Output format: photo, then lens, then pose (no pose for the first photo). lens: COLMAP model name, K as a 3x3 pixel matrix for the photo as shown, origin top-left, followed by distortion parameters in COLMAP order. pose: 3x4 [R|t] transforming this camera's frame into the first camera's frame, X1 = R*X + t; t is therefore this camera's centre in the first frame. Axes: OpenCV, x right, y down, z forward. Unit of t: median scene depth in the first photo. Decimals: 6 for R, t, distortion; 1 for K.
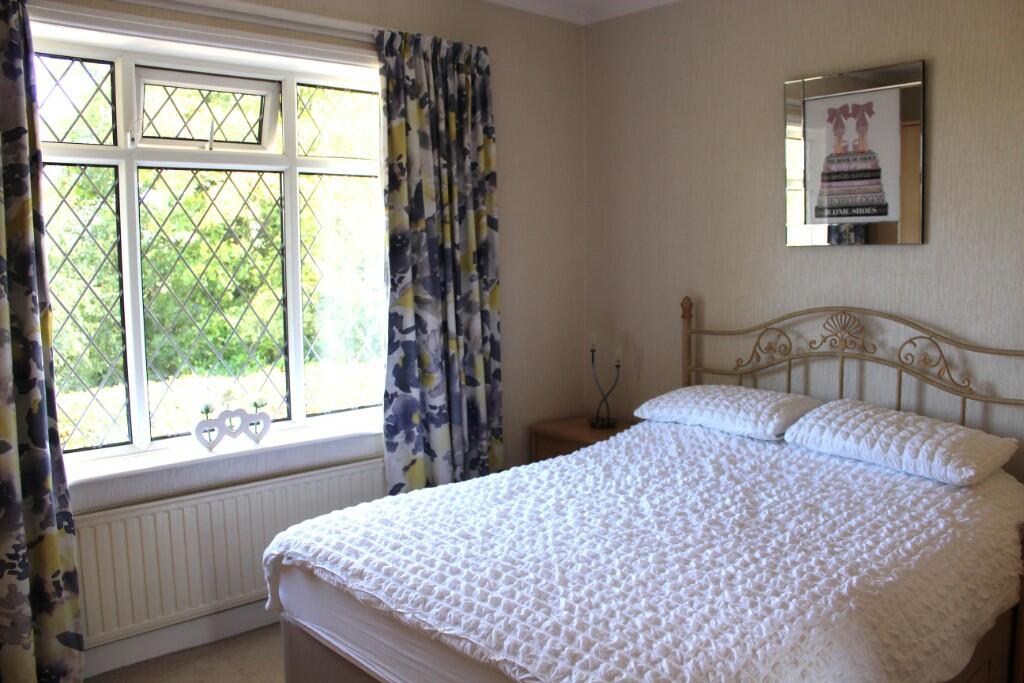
lens RADIAL K [[835.7, 0, 511.5], [0, 835.7, 320.5], [0, 0, 1]] dist [-0.093451, 0.005109]
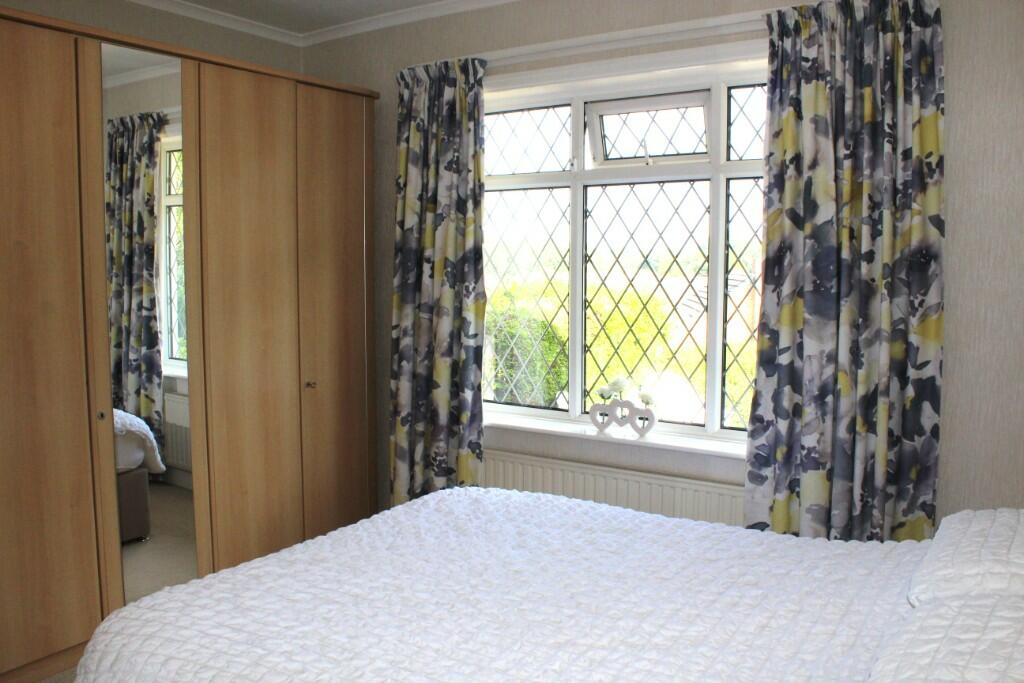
lens RADIAL K [[843.4, 0, 549.0], [0, 843.4, 346.0], [0, 0, 1]] dist [-0.235113, 0.197340]
pose [[0.267133, 0.108300, -0.957555, 0.643497], [-0.083938, 0.992503, 0.088836, -0.050921], [0.959997, 0.056644, 0.274221, 0.543390]]
